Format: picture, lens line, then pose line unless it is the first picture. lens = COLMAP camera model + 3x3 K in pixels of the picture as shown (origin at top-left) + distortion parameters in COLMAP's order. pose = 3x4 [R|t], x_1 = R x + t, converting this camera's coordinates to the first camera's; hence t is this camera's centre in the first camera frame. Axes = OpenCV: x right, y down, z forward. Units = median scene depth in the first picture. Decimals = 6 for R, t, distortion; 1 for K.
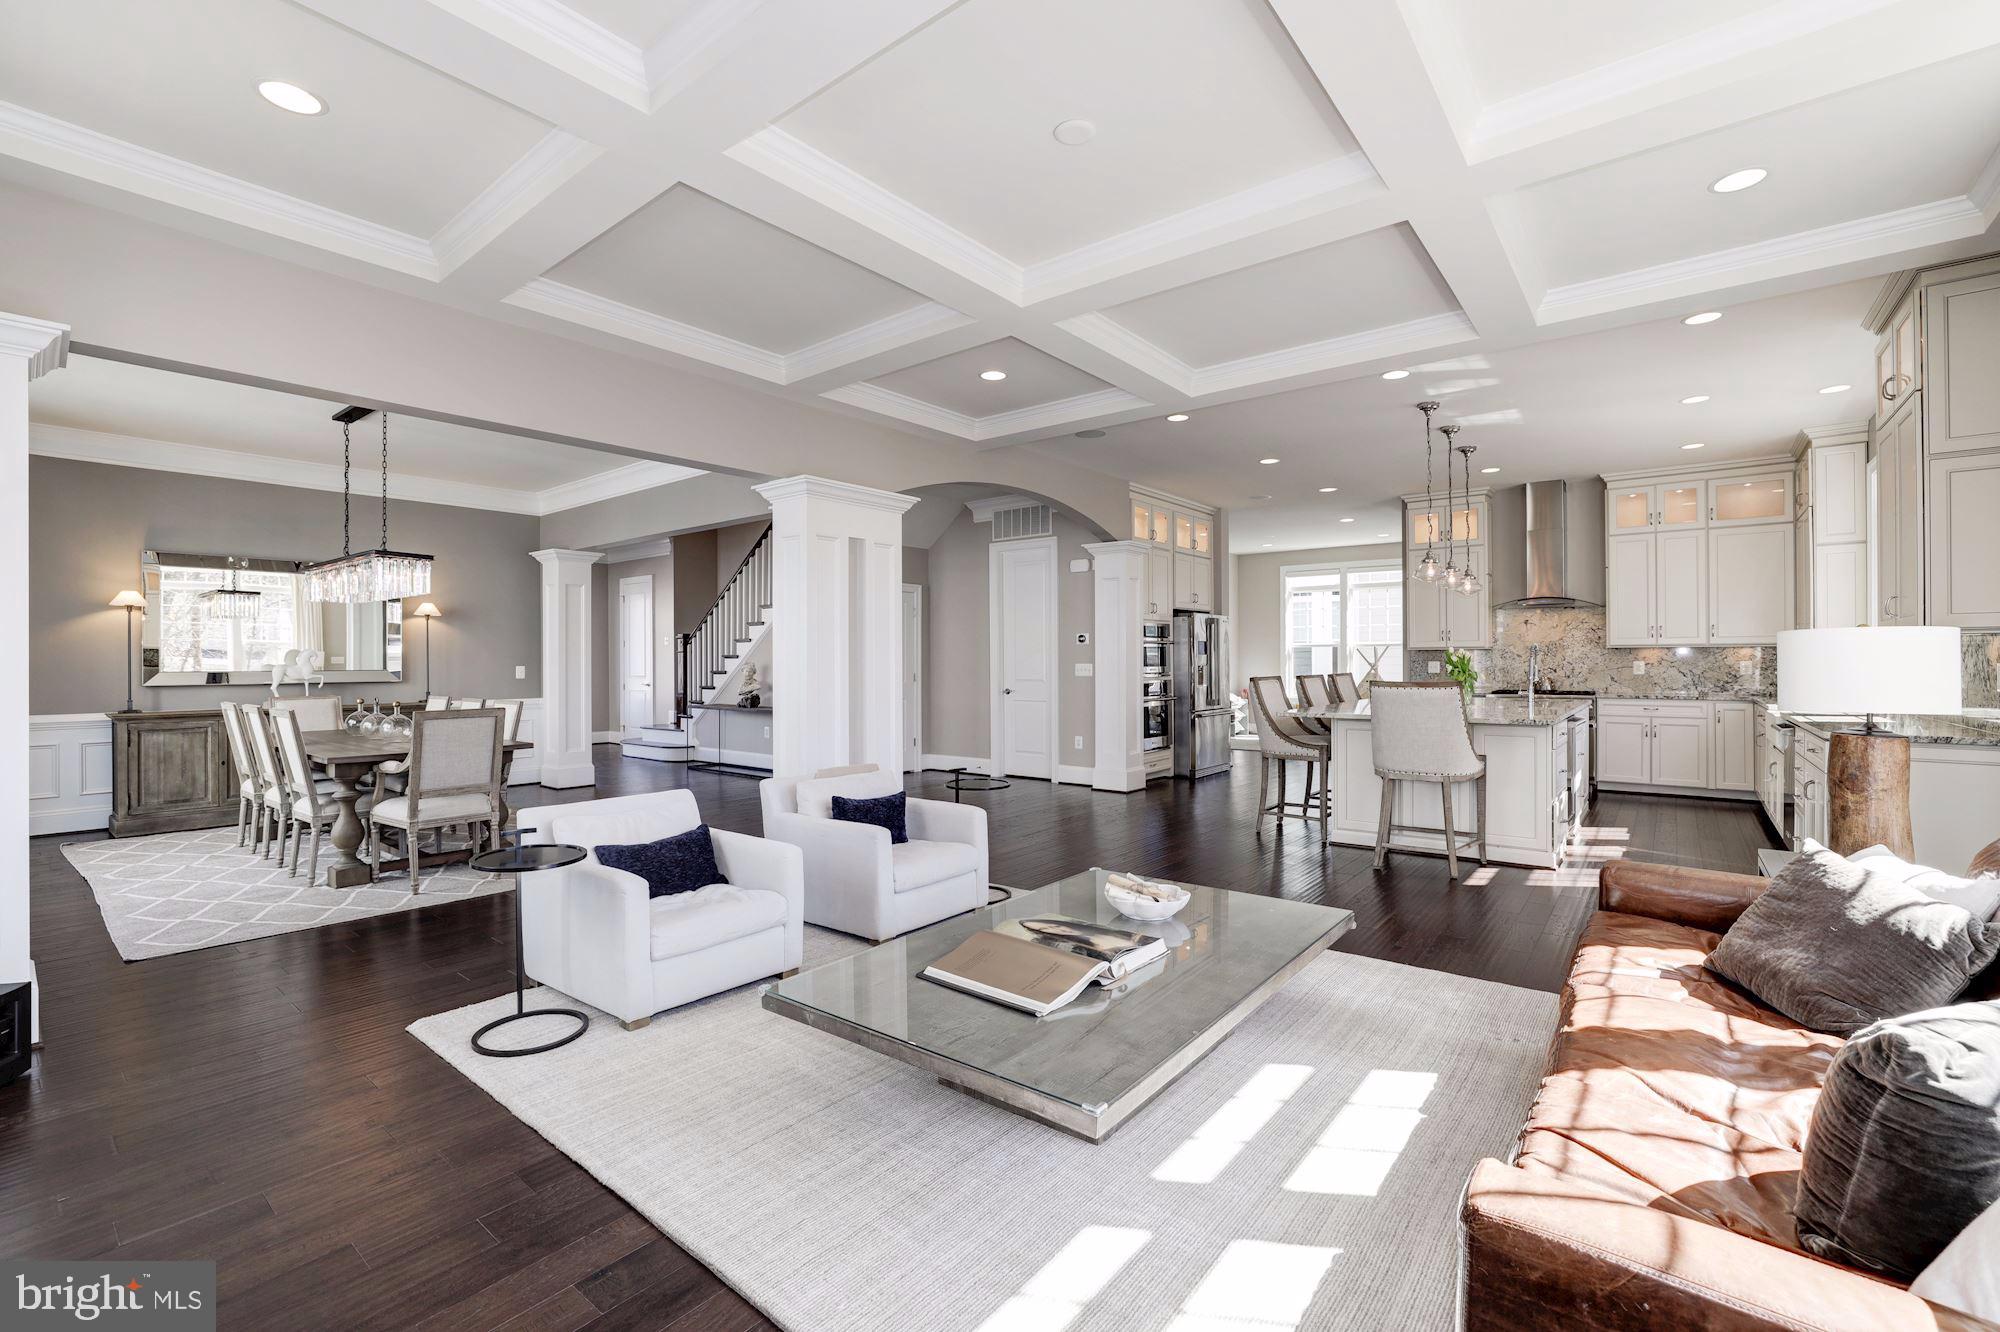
lens RADIAL K [[862.0, 0, 1000.3], [0, 862.0, 660.7], [0, 0, 1]] dist [-0.051262, 0.018028]
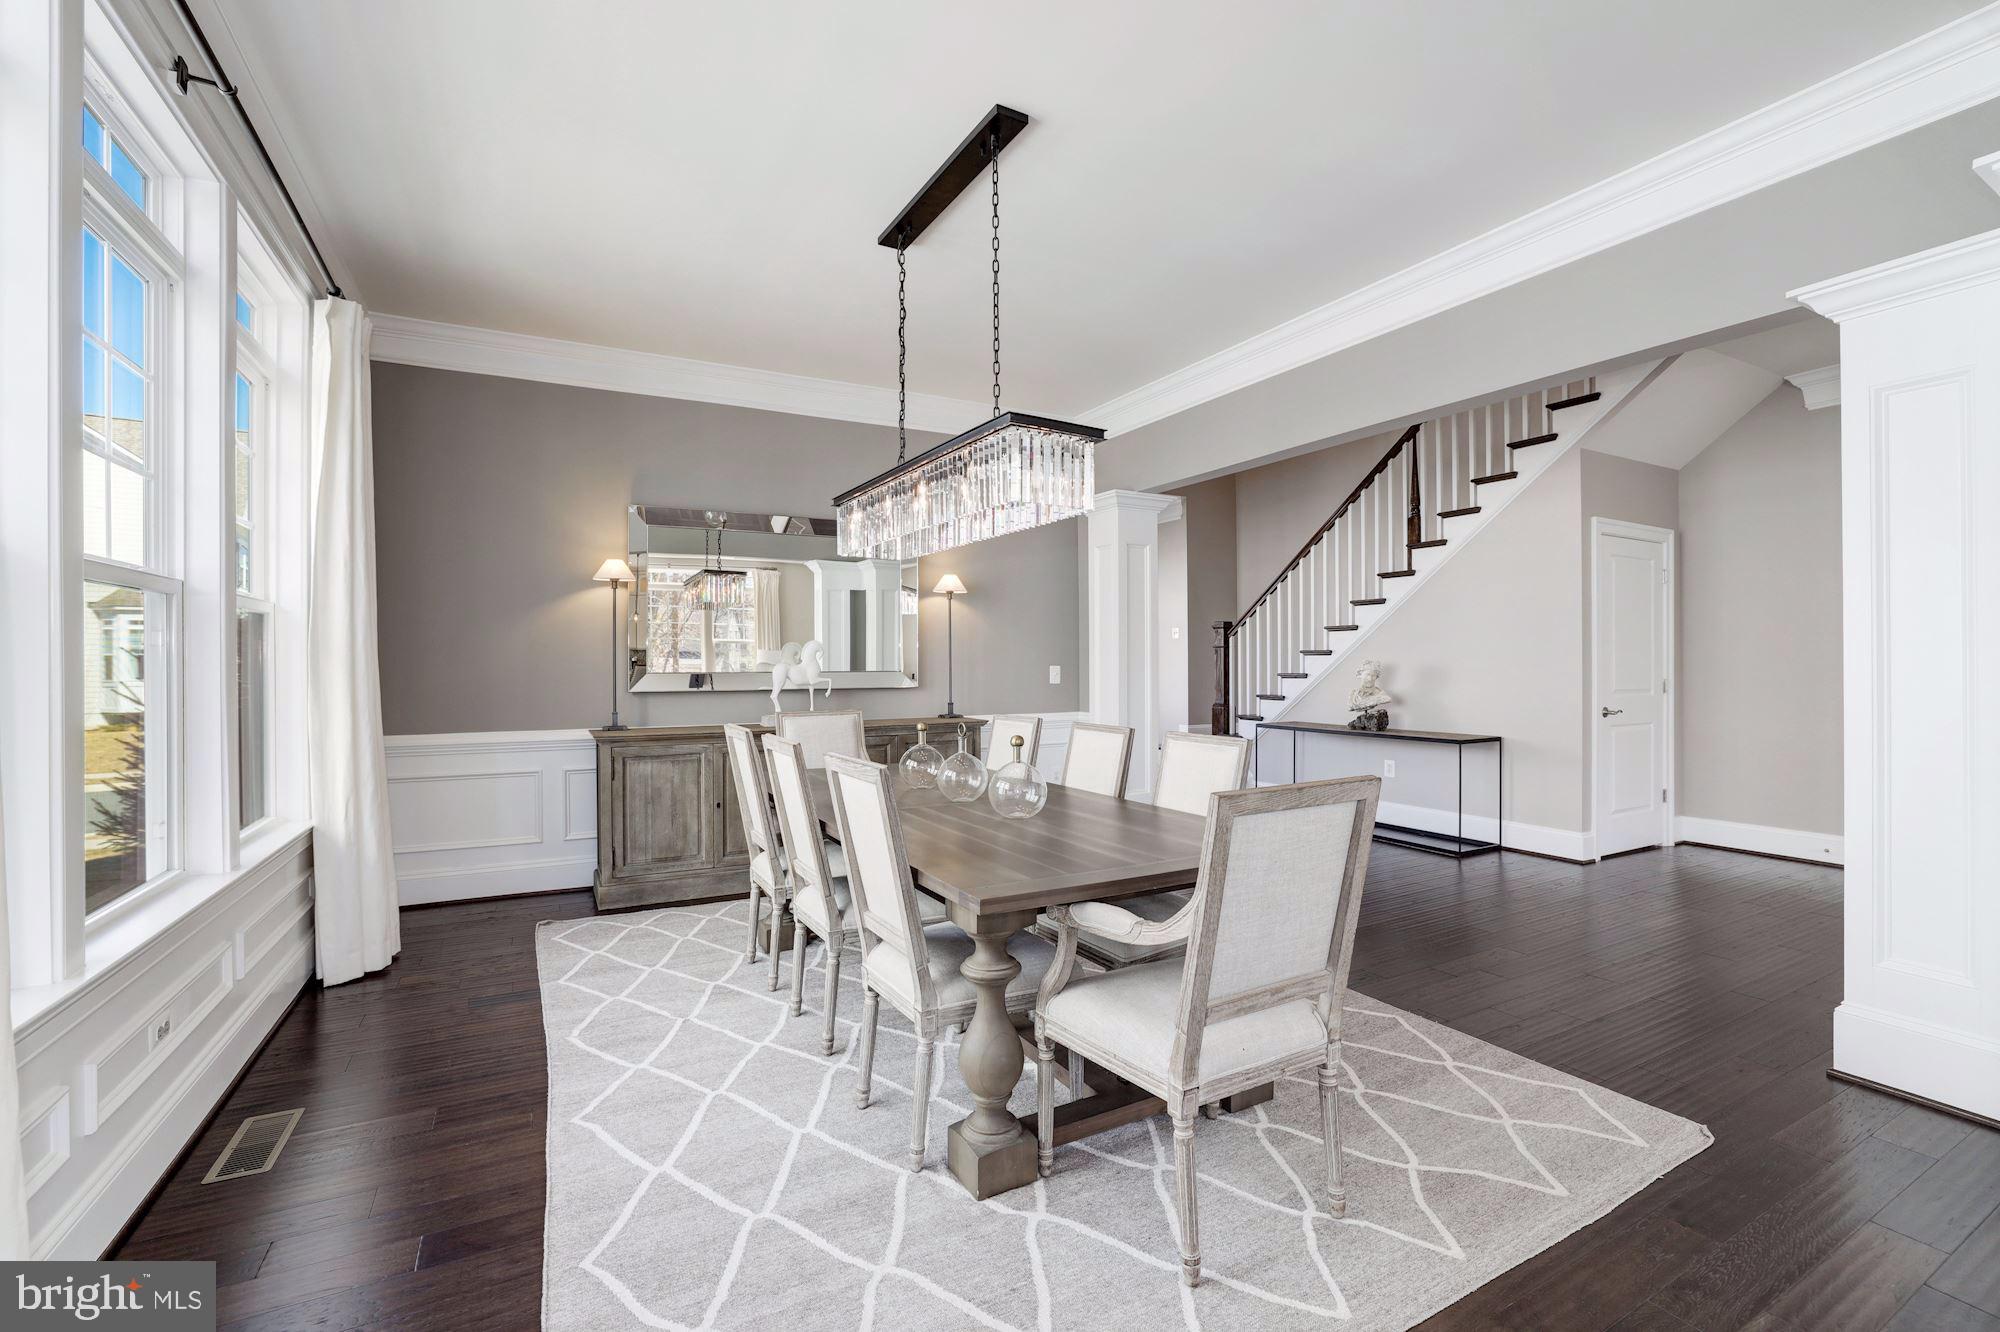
lens RADIAL K [[862.0, 0, 1000.3], [0, 862.0, 660.7], [0, 0, 1]] dist [-0.051262, 0.018028]
pose [[0.920687, -0.000717, -0.390301, -0.396232], [0.000336, 0.999999, -0.001044, 0.003396], [0.390302, 0.000830, 0.920687, 0.395625]]
